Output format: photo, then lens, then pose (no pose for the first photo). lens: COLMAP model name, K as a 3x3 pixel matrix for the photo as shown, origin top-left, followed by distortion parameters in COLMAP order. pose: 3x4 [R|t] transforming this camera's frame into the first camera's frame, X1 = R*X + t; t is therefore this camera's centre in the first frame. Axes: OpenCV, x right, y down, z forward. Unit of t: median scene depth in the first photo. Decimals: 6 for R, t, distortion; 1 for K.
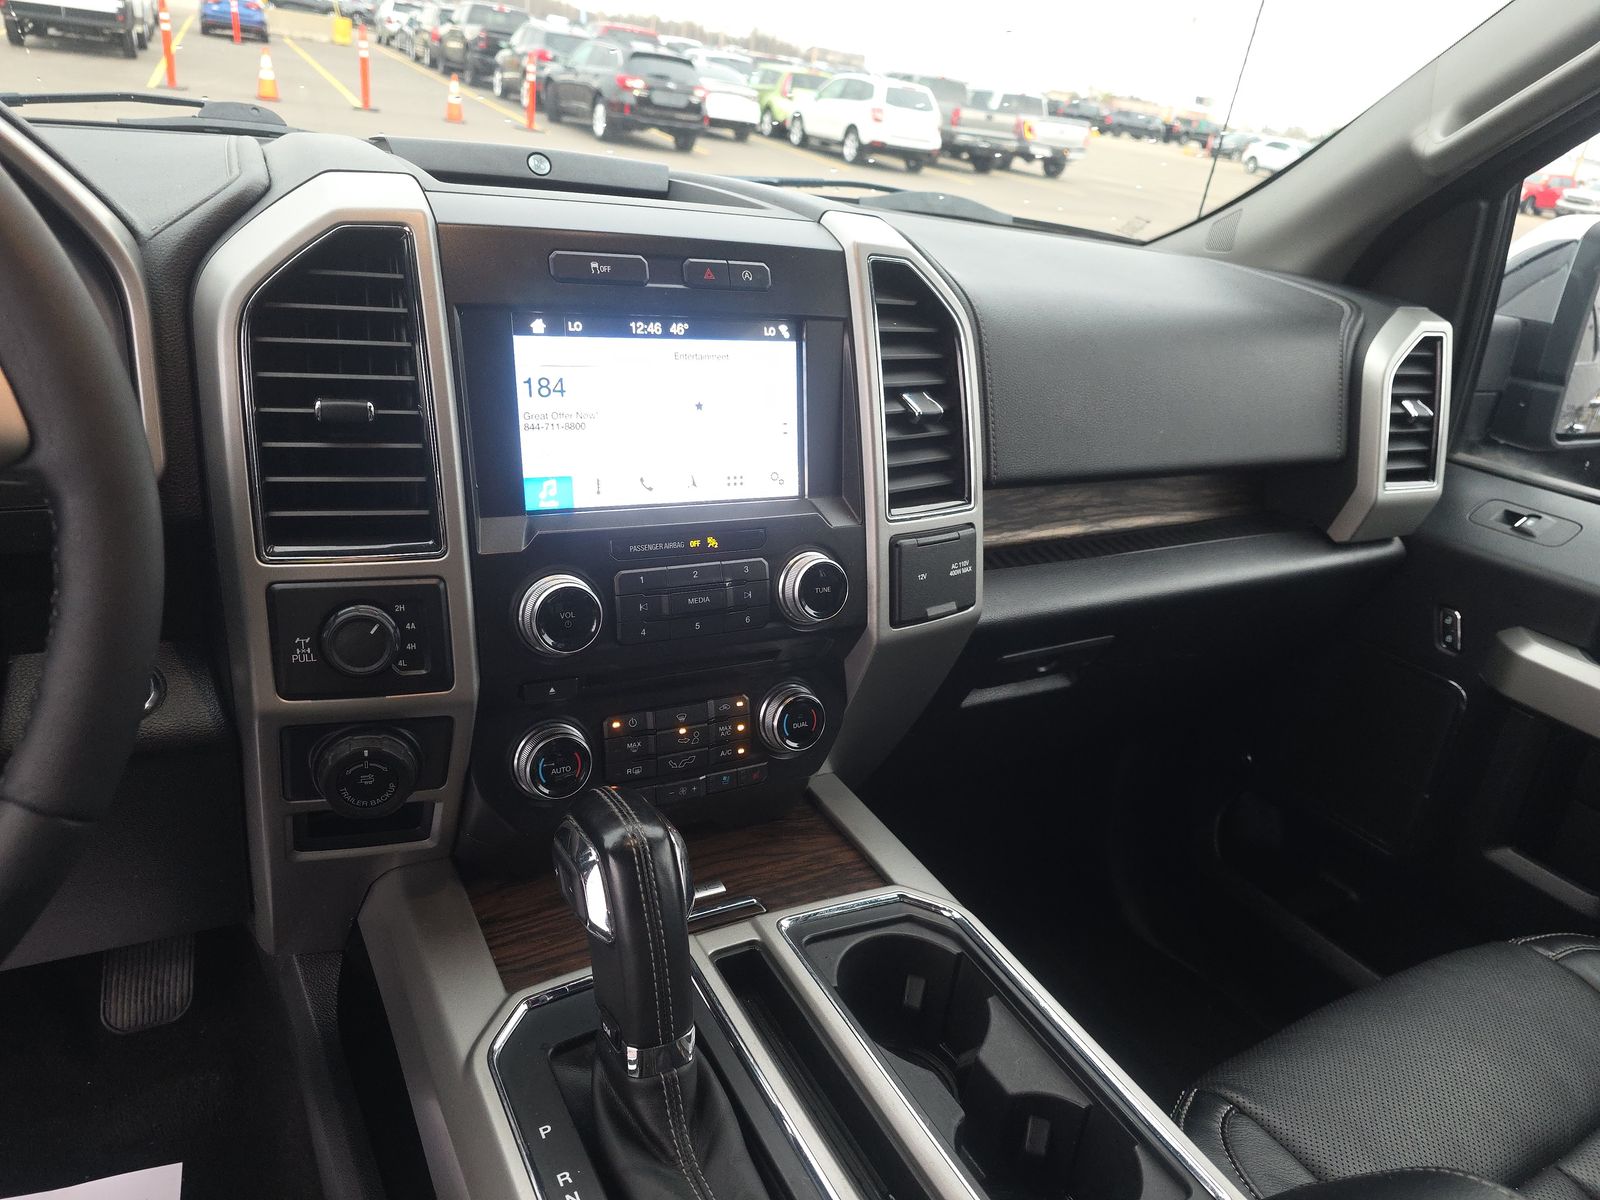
lens RADIAL K [[1093.1, 0, 798.5], [0, 1093.1, 594.6], [0, 0, 1]] dist [0.045971, -0.023111]
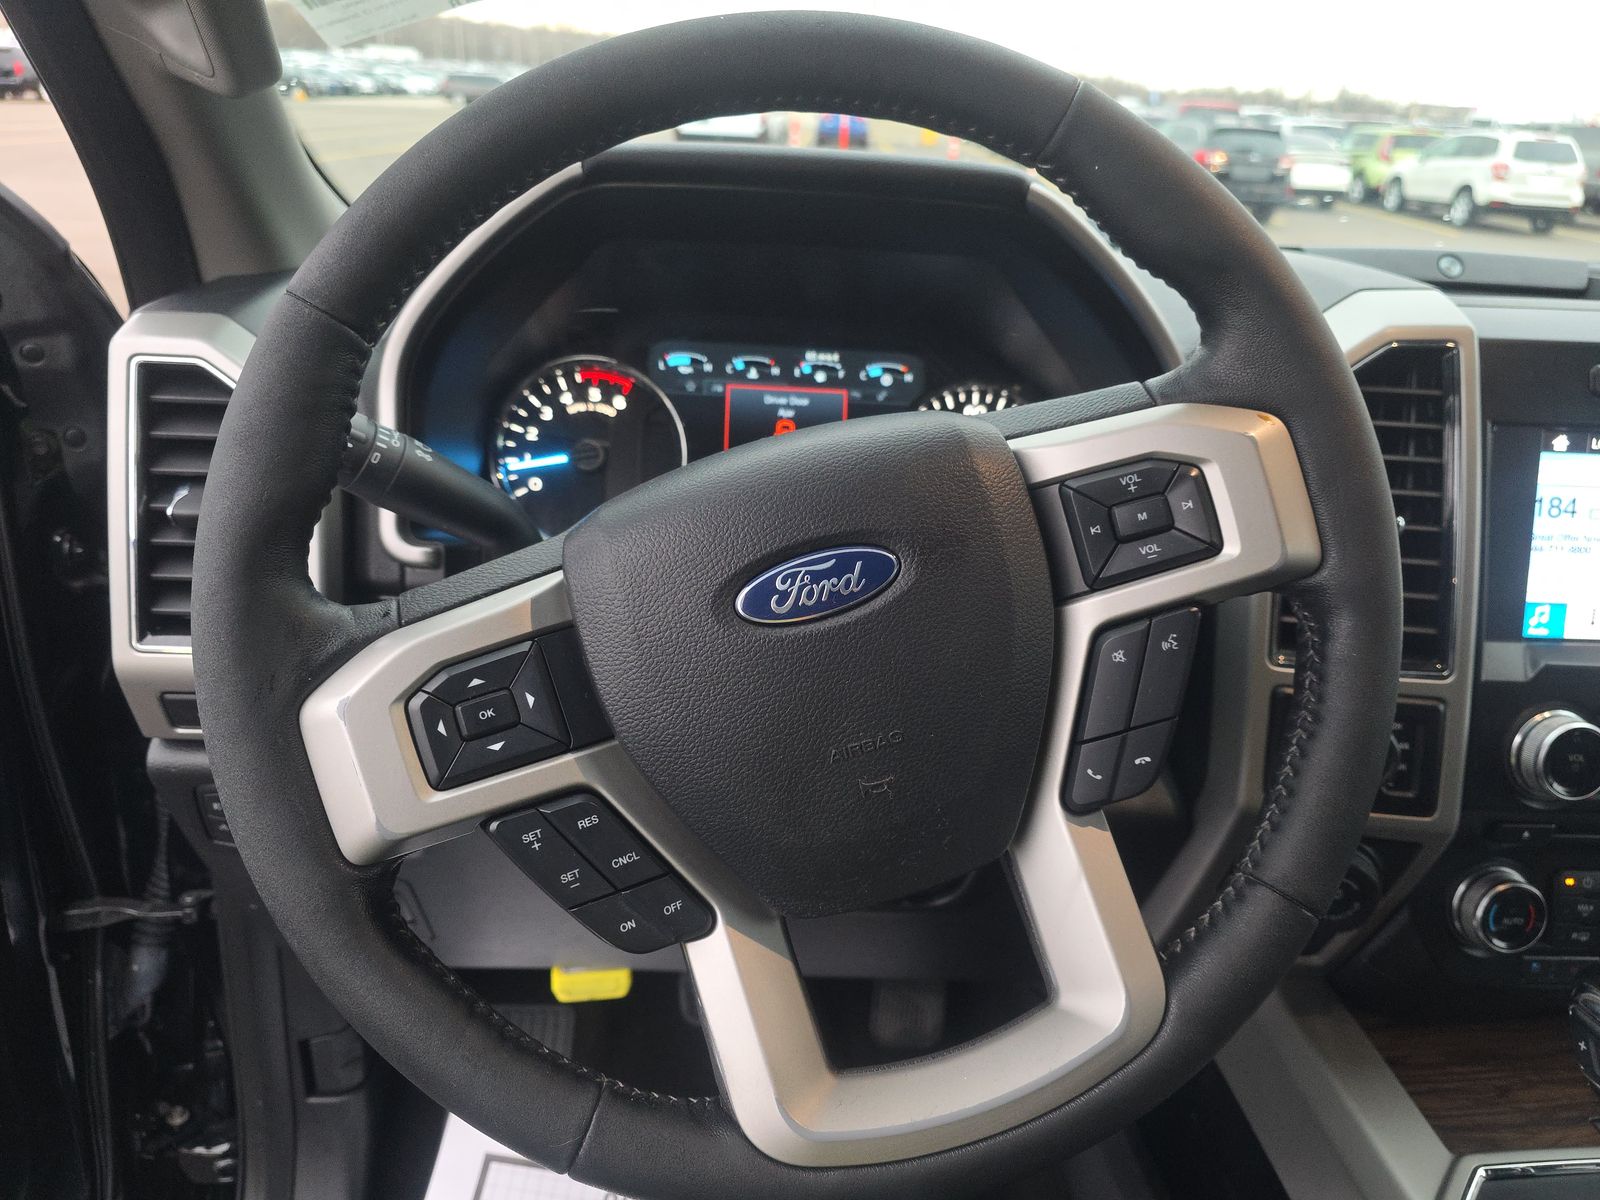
lens RADIAL K [[1093.1, 0, 812.6], [0, 1093.1, 594.2], [0, 0, 1]] dist [0.045971, -0.023111]
pose [[0.896939, 0.103545, -0.429860, -0.384356], [-0.130928, 0.990790, -0.034531, -0.000995], [0.422325, 0.087253, 0.902235, -0.108988]]
